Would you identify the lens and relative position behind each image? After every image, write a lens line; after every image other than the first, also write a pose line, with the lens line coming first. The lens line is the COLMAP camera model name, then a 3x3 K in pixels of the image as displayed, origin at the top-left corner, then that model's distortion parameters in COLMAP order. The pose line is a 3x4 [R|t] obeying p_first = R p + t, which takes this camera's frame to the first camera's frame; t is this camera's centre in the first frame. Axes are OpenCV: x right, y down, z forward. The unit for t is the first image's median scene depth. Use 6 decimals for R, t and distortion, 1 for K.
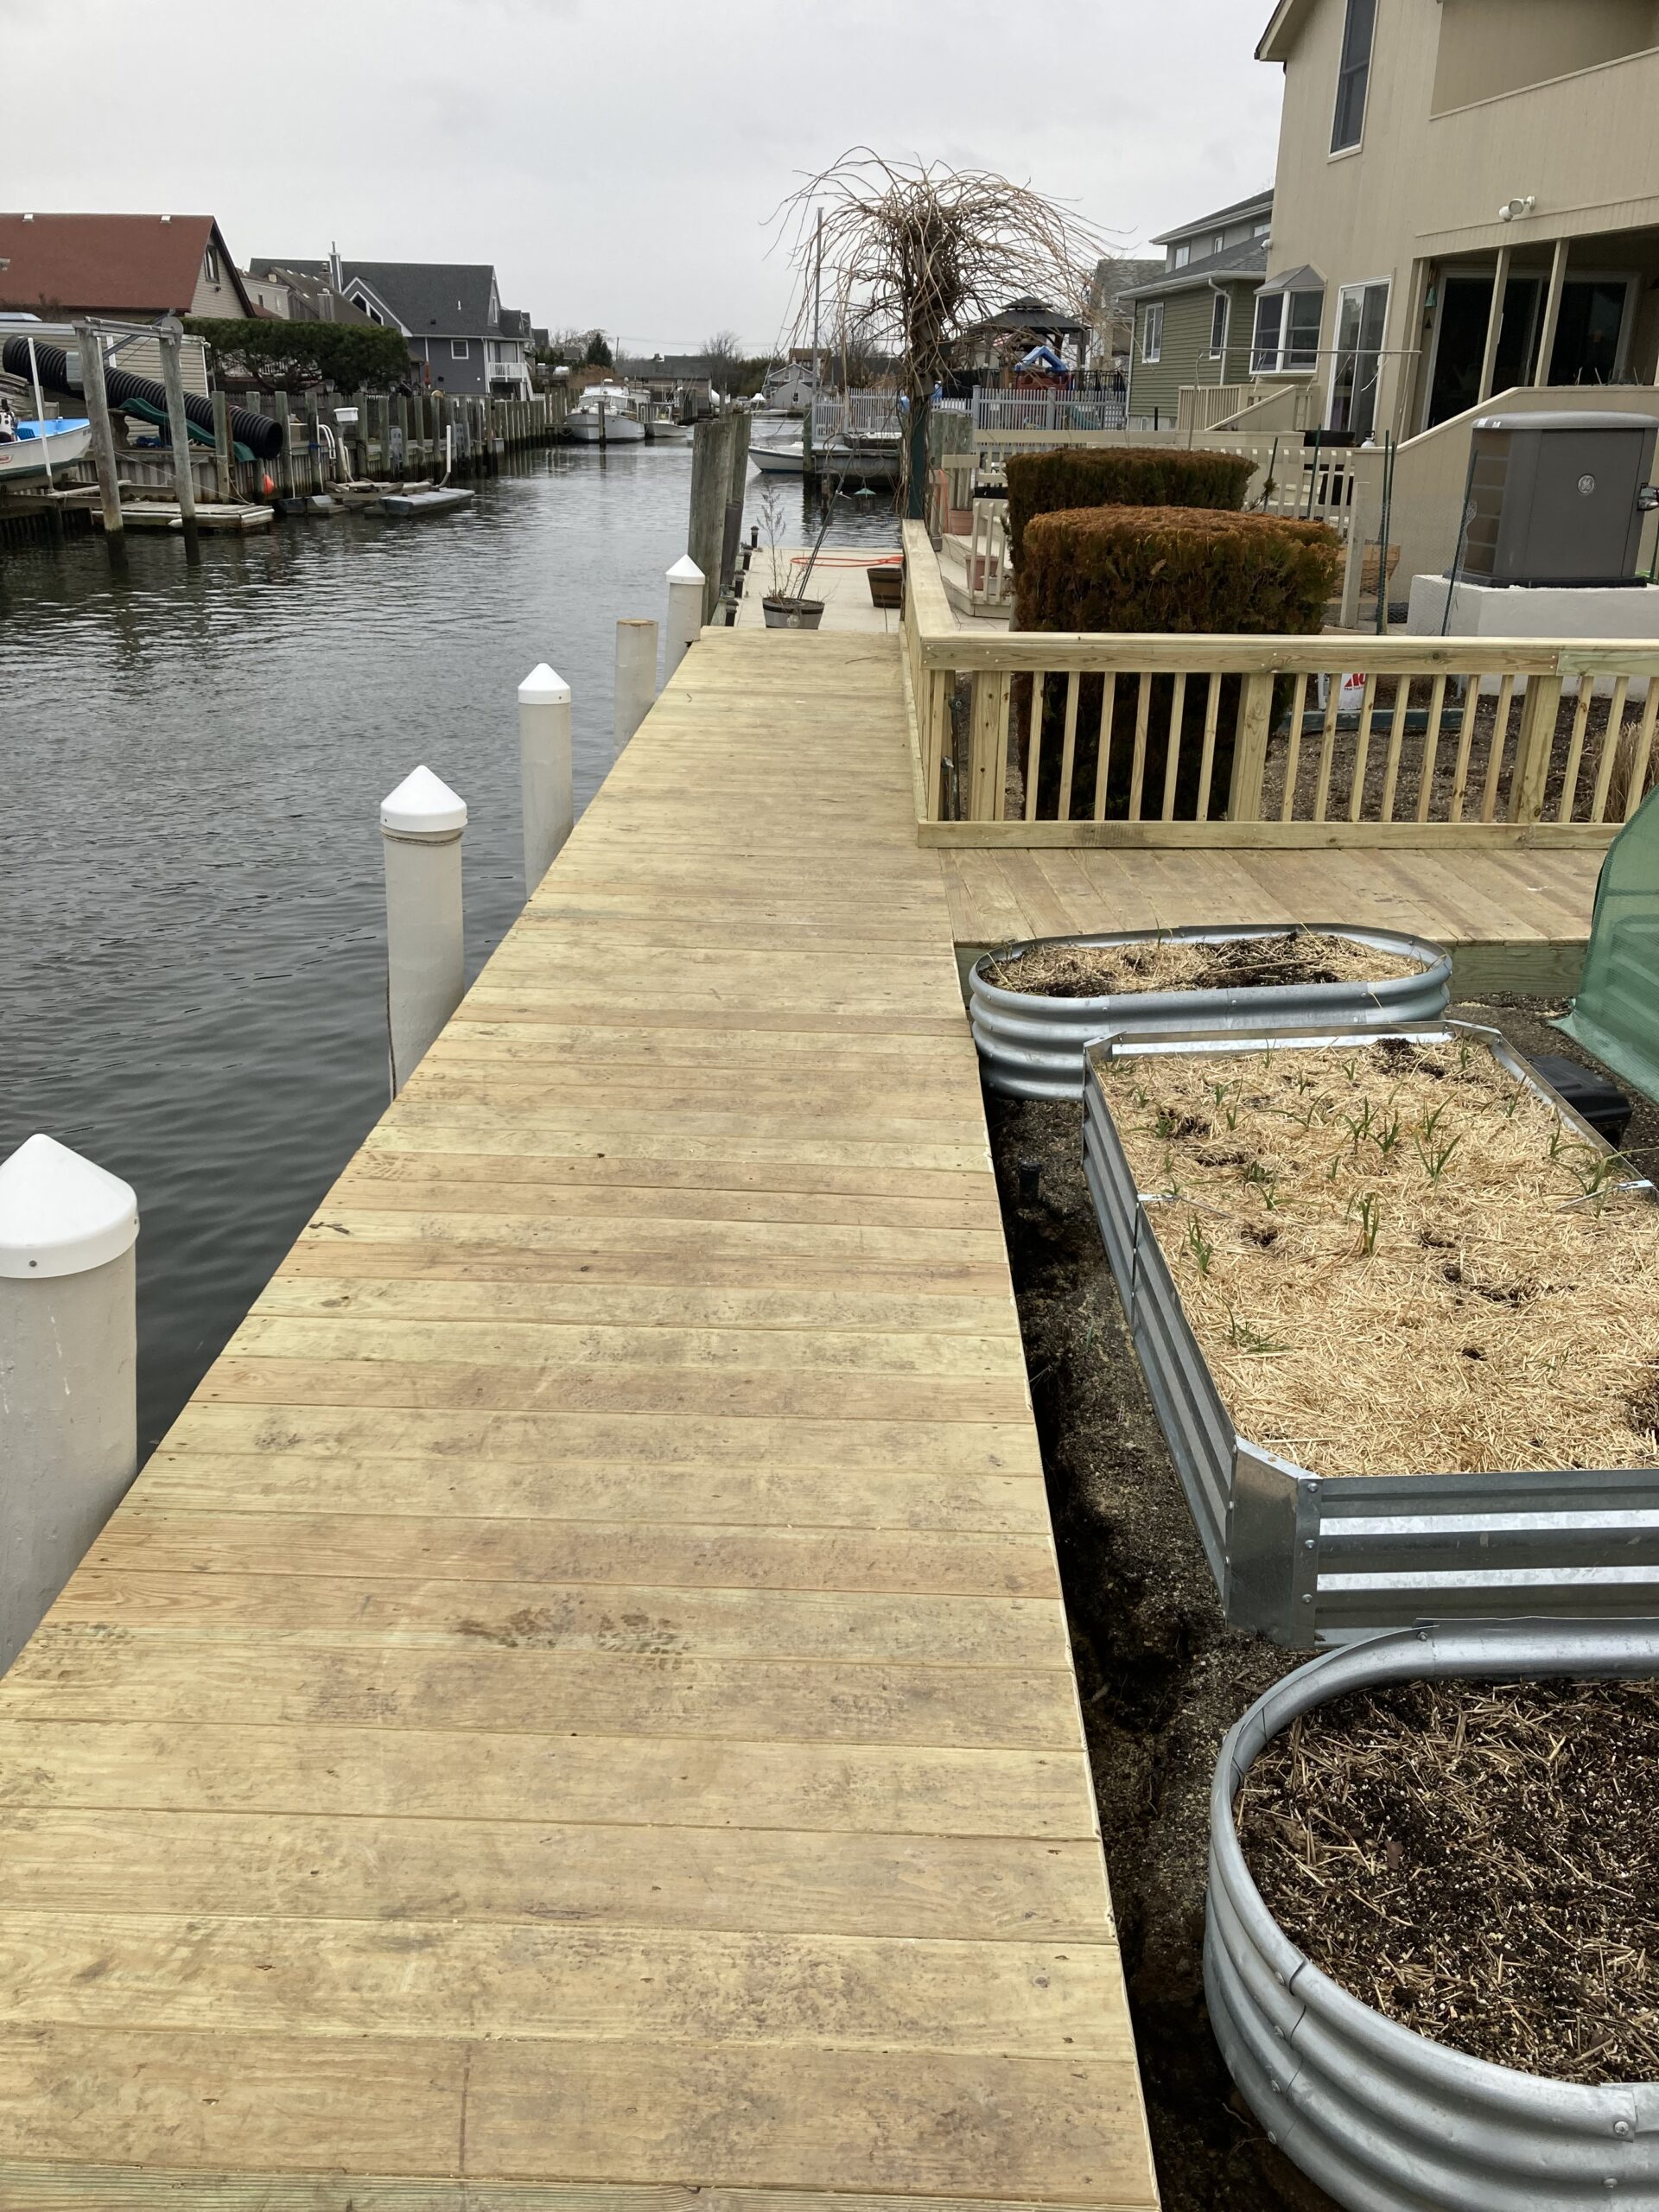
lens RADIAL K [[1784.8, 0, 824.9], [0, 1784.8, 1100.7], [0, 0, 1]] dist [-0.000944, 0.020862]
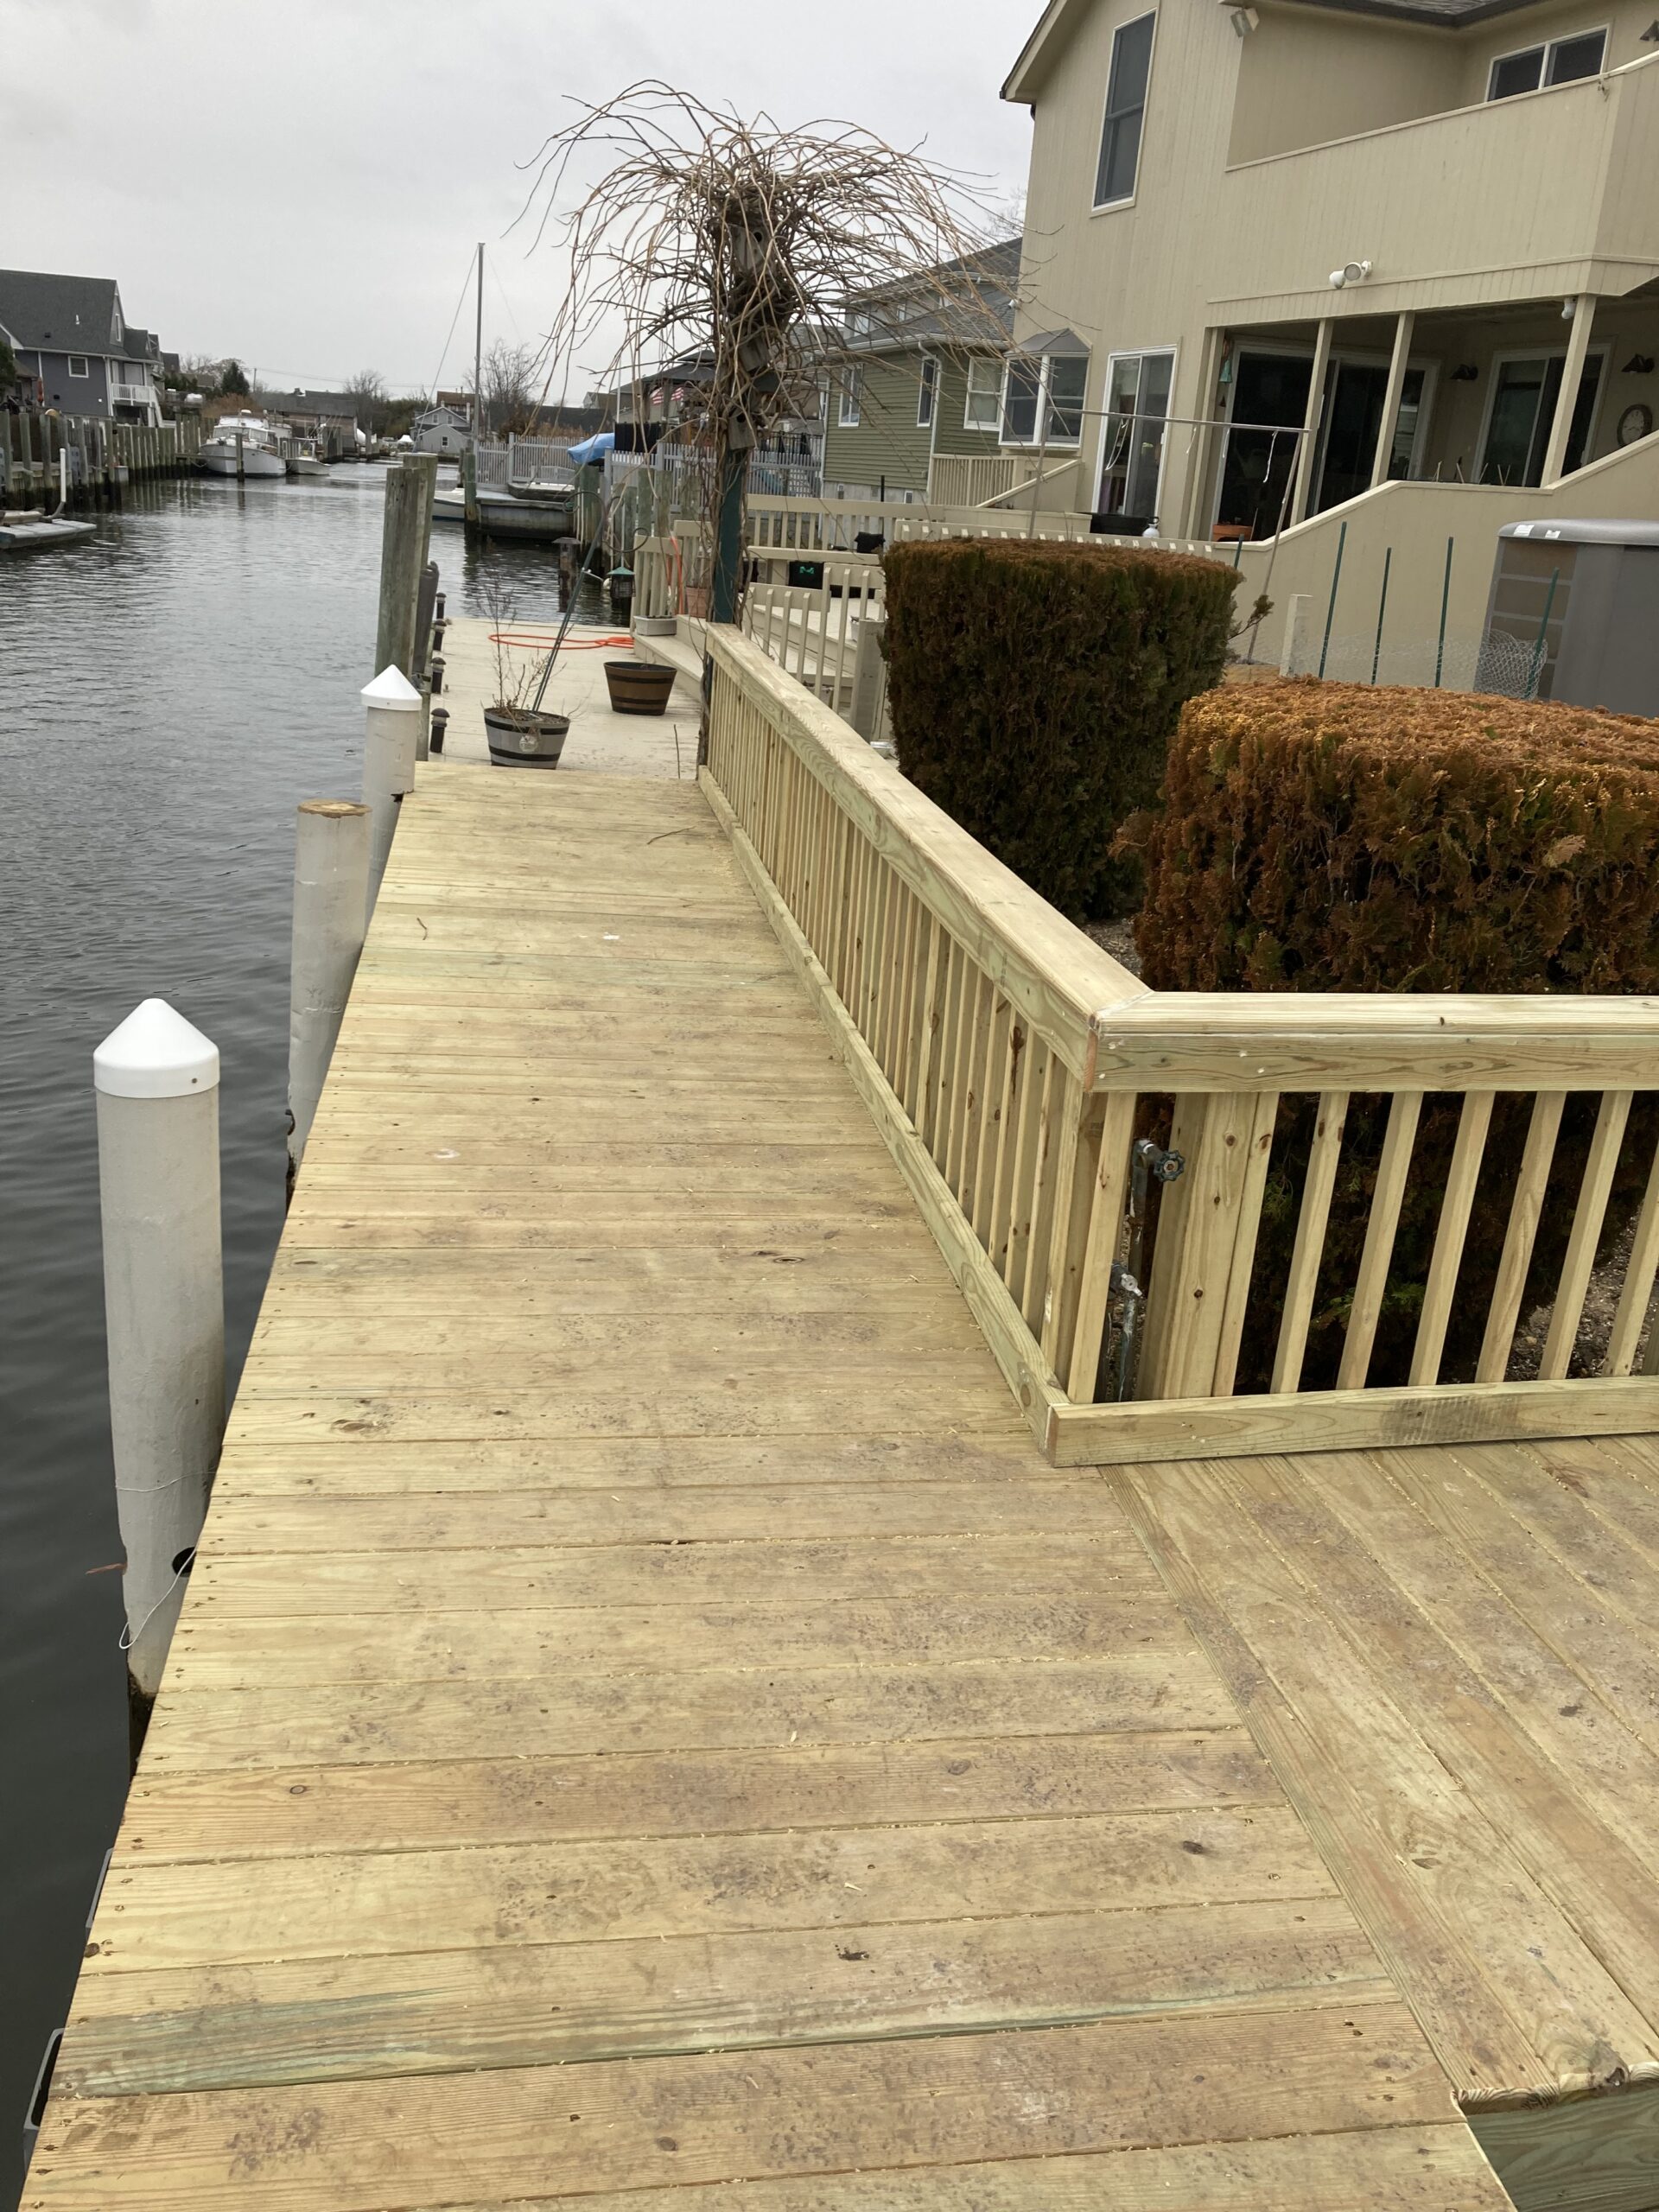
lens RADIAL K [[1784.8, 0, 826.3], [0, 1784.8, 1105.9], [0, 0, 1]] dist [-0.000944, 0.020862]
pose [[0.981810, -0.011430, 0.189519, -0.047537], [0.016163, 0.999594, -0.023447, -0.124823], [-0.189174, 0.026083, 0.981597, 0.325744]]
